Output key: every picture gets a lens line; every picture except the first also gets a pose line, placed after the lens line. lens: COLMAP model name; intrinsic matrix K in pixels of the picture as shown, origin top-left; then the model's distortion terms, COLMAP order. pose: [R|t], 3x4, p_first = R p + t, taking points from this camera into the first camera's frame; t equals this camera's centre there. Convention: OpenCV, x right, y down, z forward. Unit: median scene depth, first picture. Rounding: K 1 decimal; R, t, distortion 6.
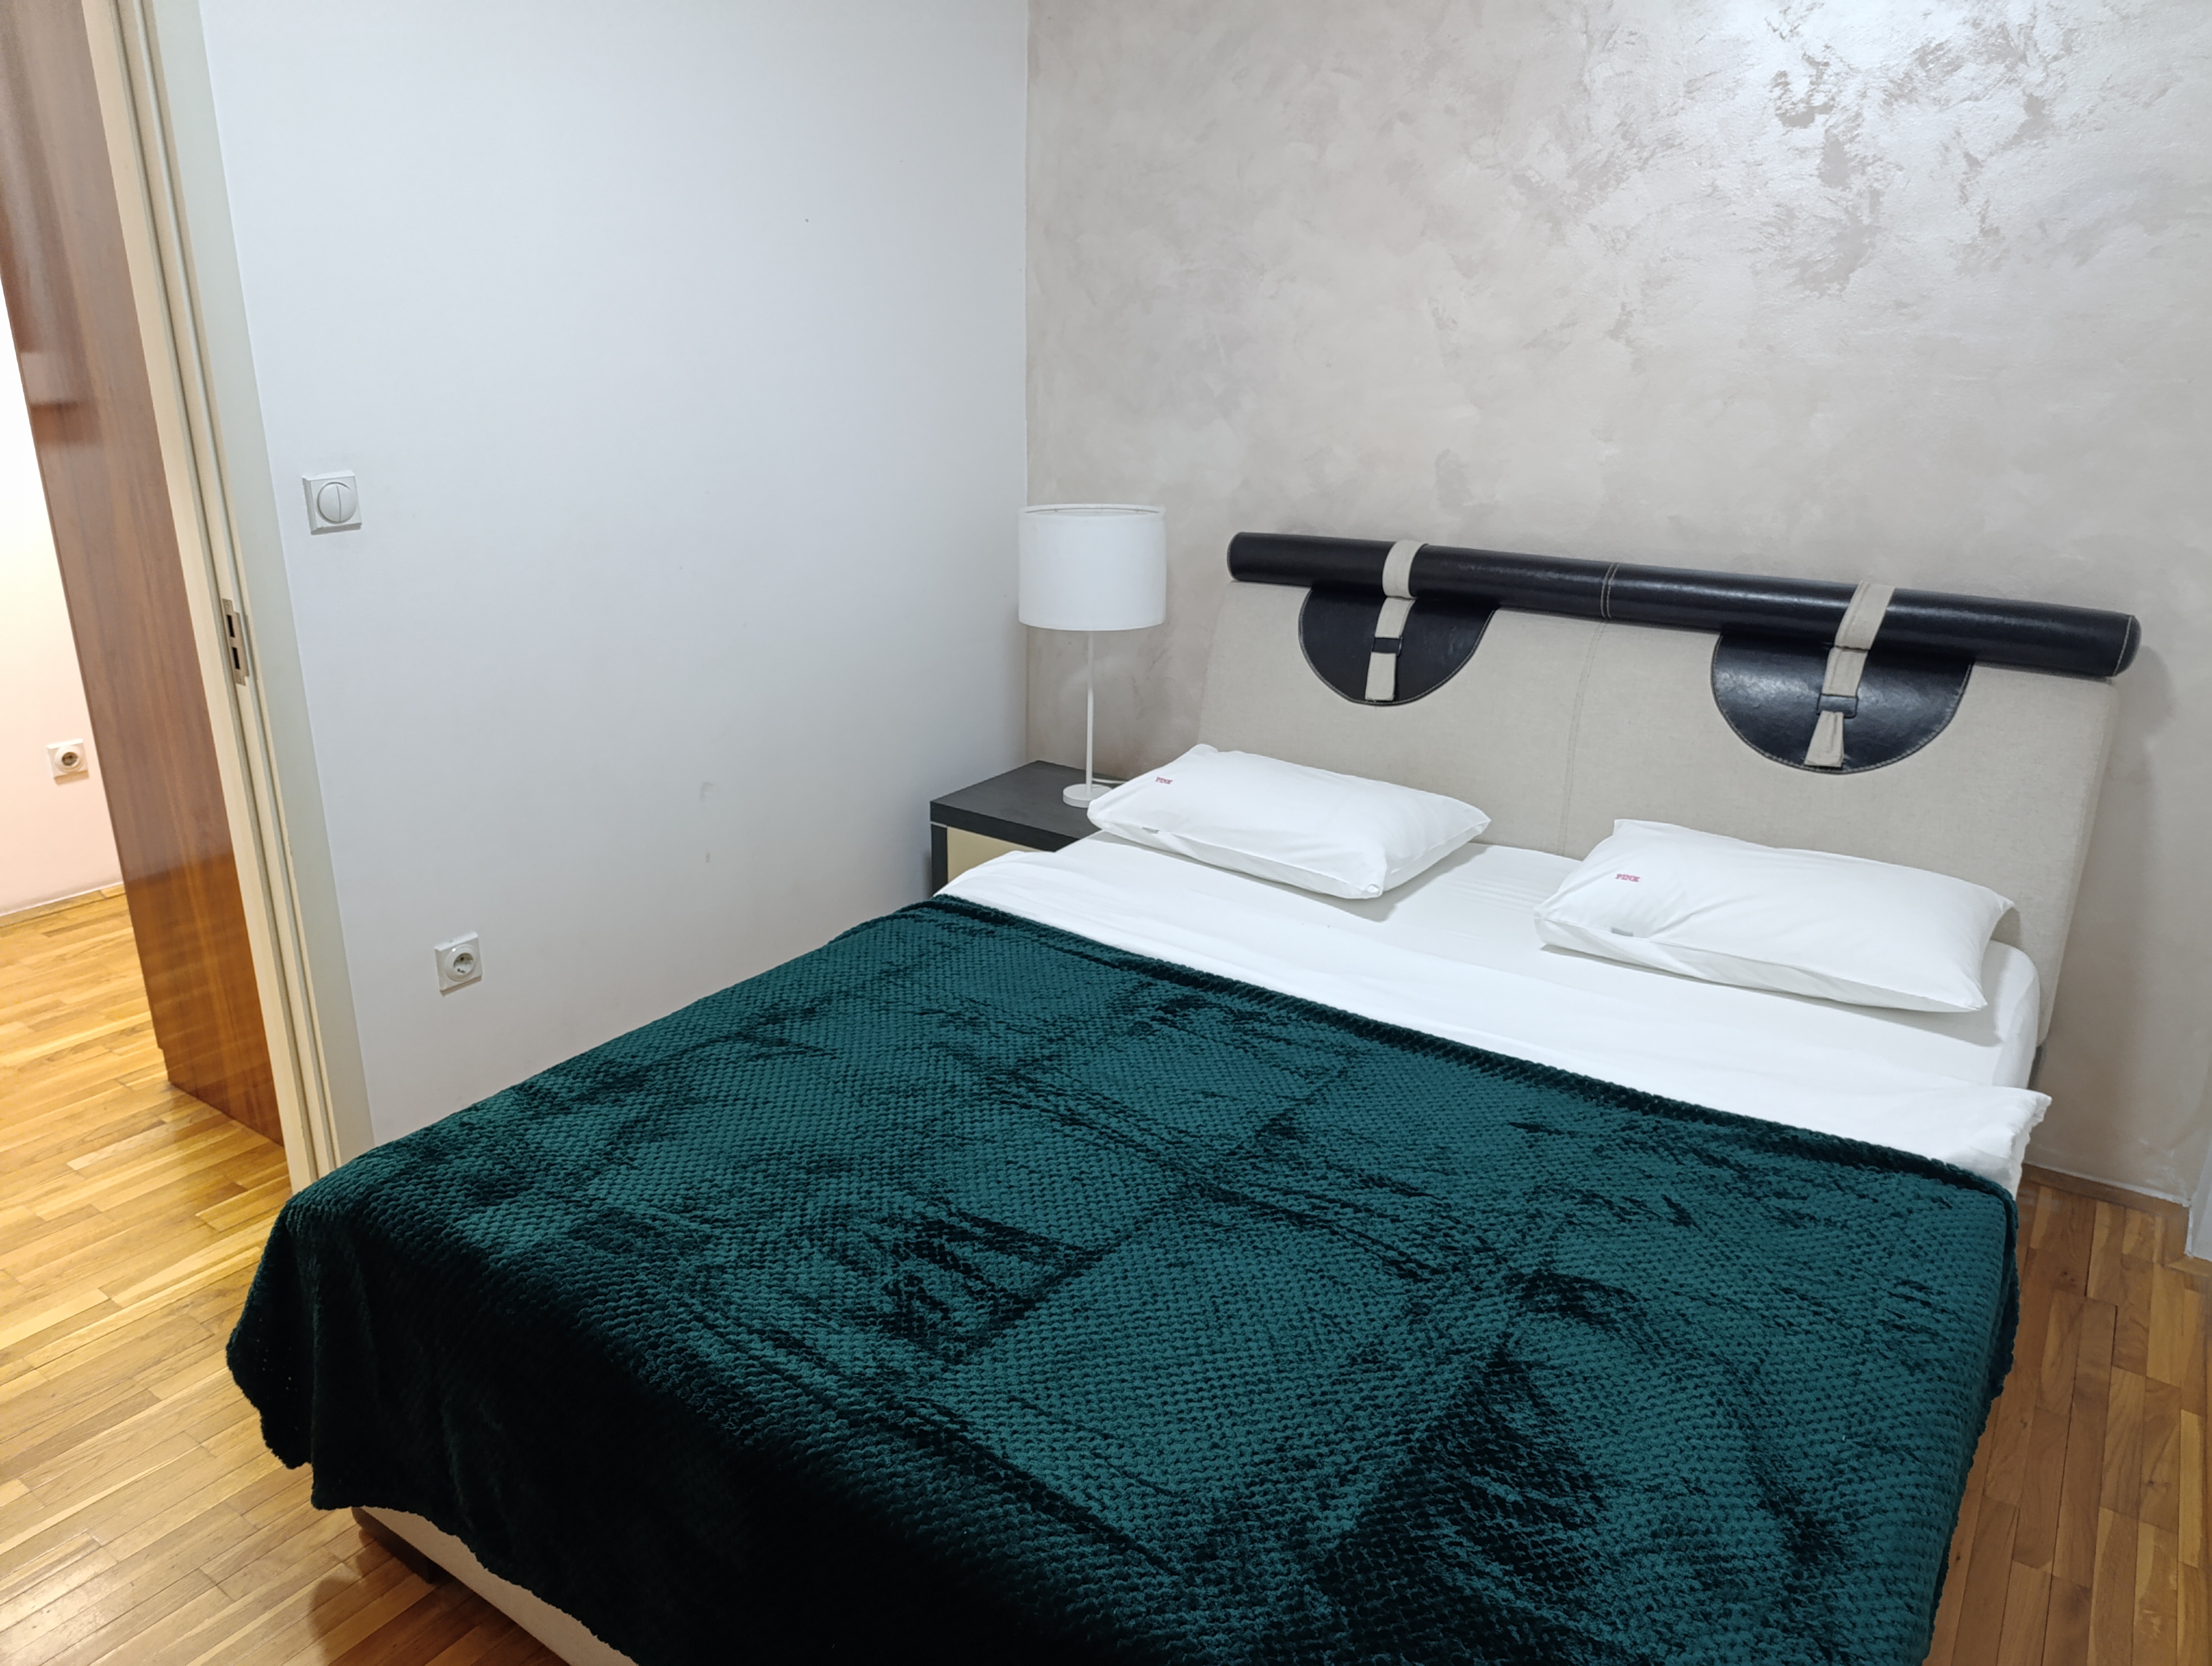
lens RADIAL K [[1518.7, 0, 1106.0], [0, 1518.7, 833.0], [0, 0, 1]] dist [0.031610, -0.040090]
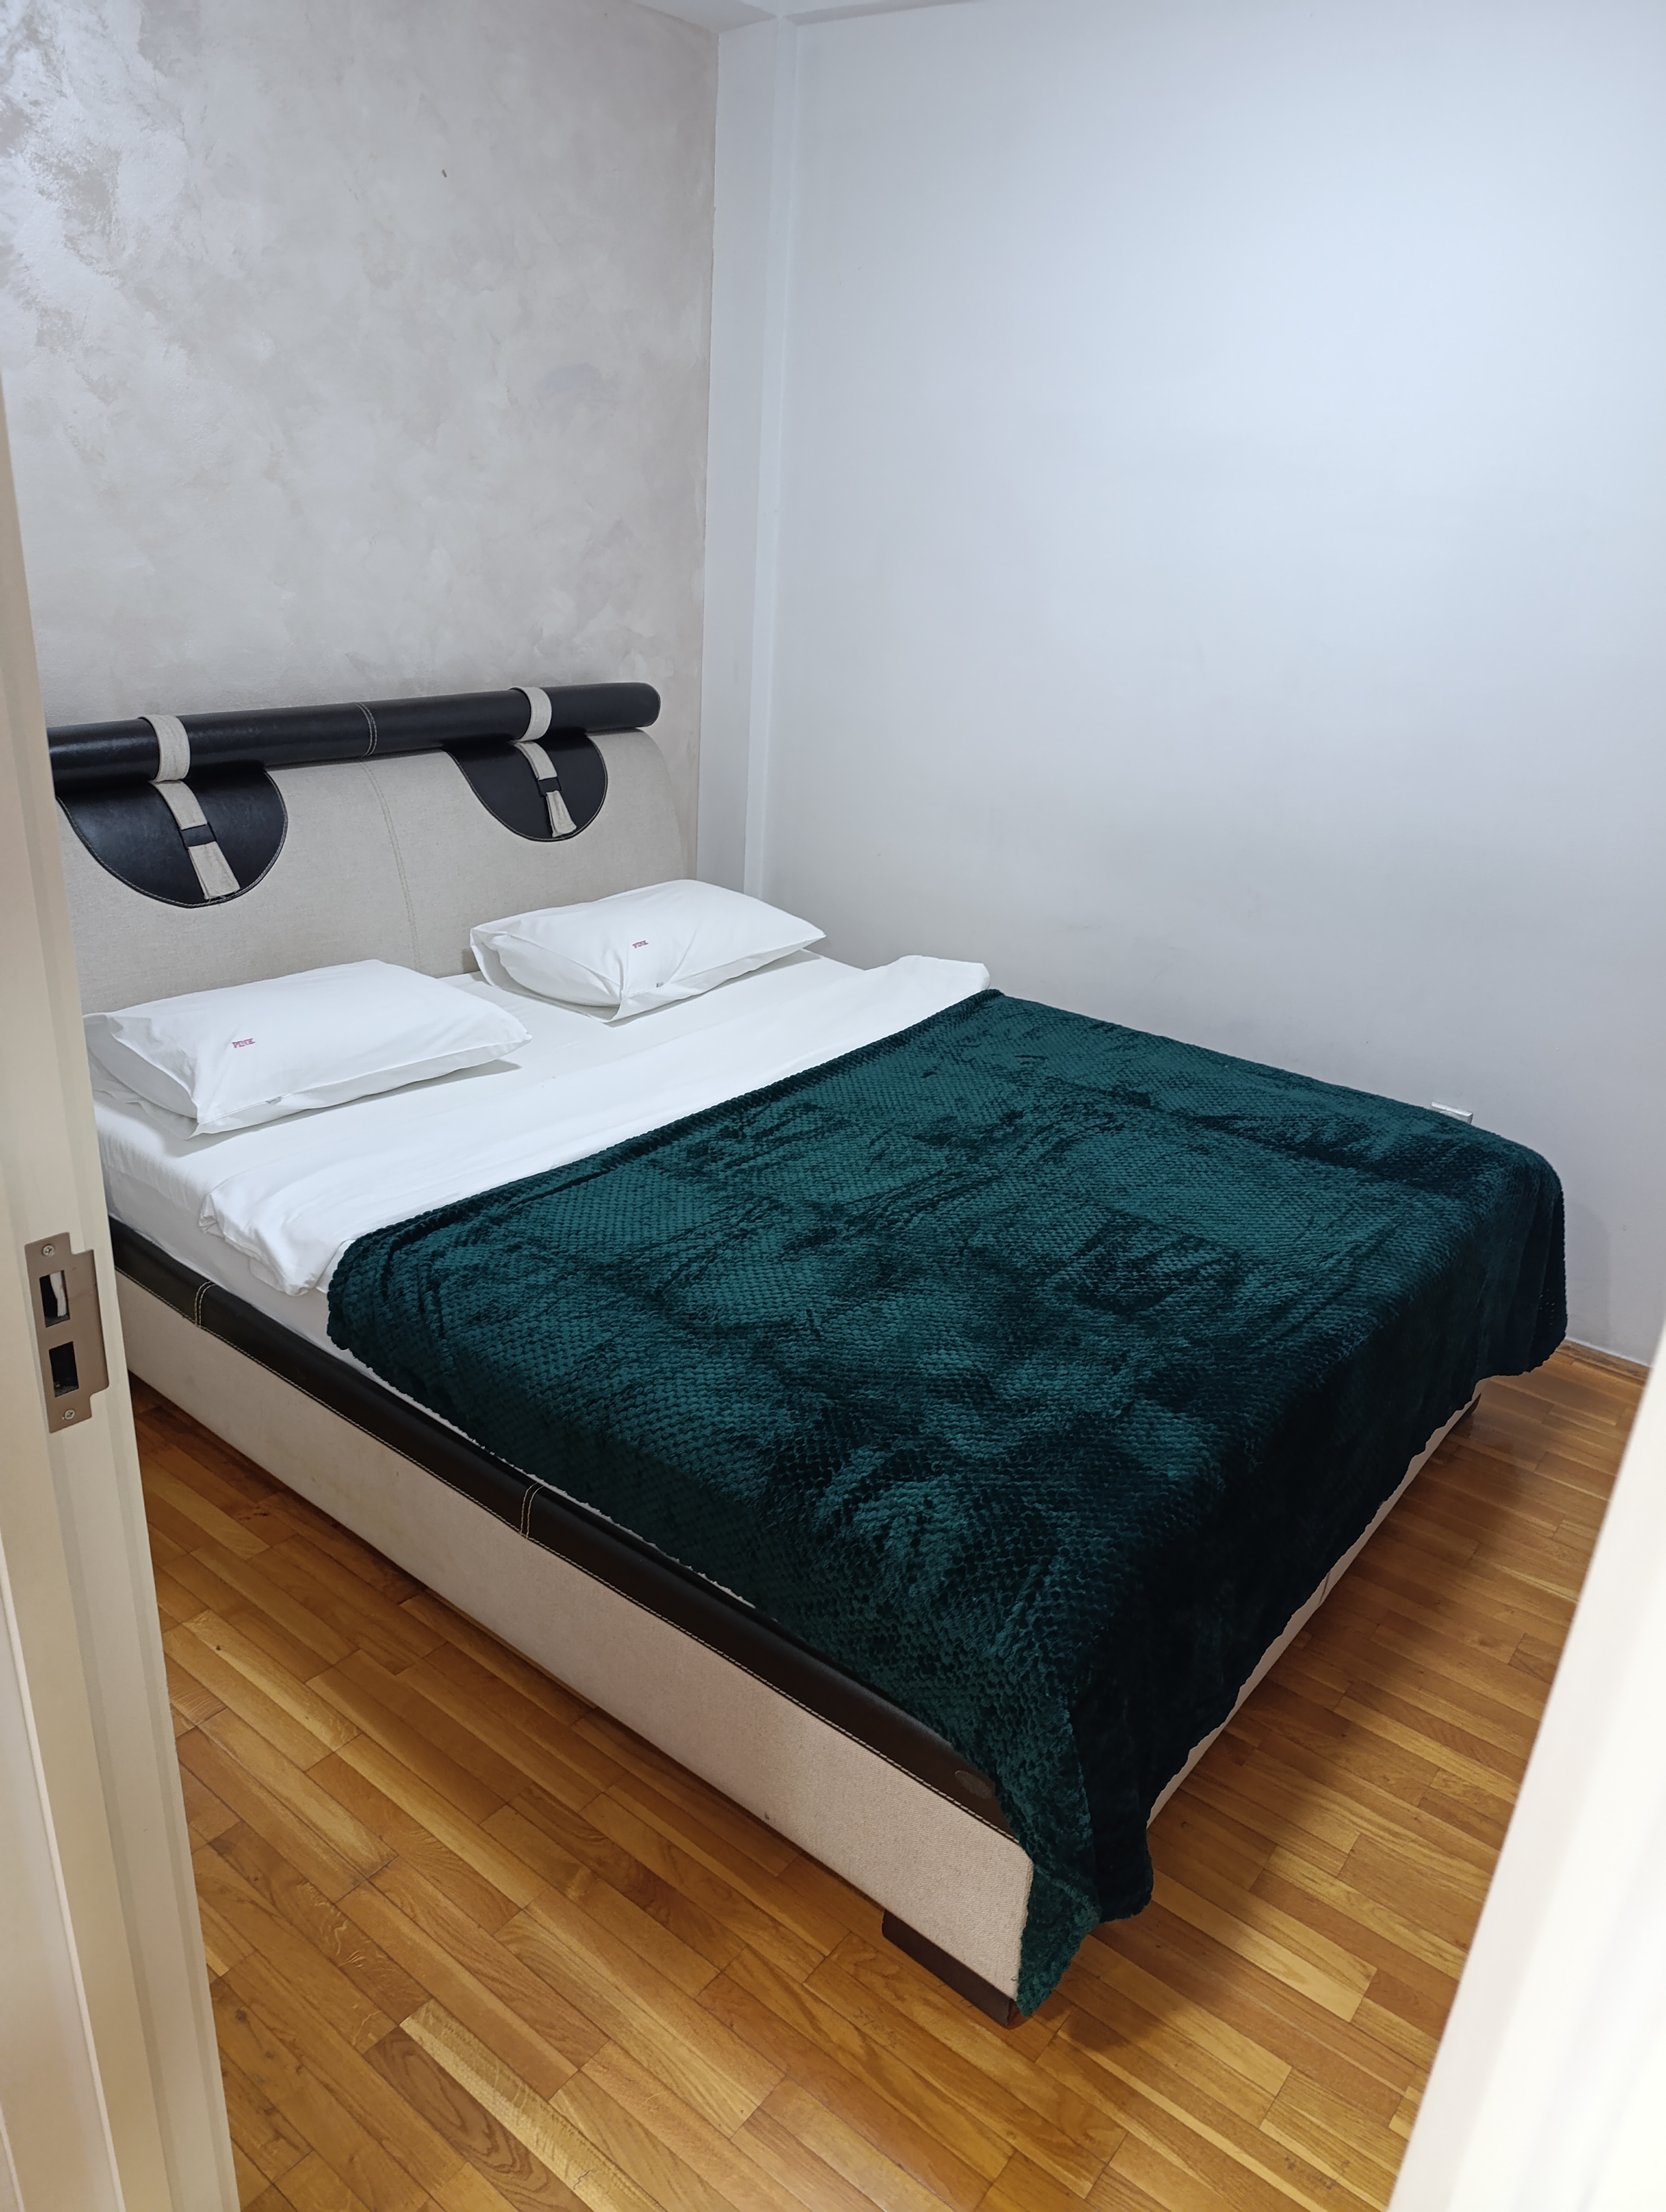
lens RADIAL K [[1518.7, 0, 831.9], [0, 1518.7, 1112.2], [0, 0, 1]] dist [0.031610, -0.040090]
pose [[0.063131, -0.375061, 0.924848, -0.746365], [0.283888, 0.895163, 0.343644, -0.202816], [-0.956777, 0.240858, 0.162988, 0.616983]]
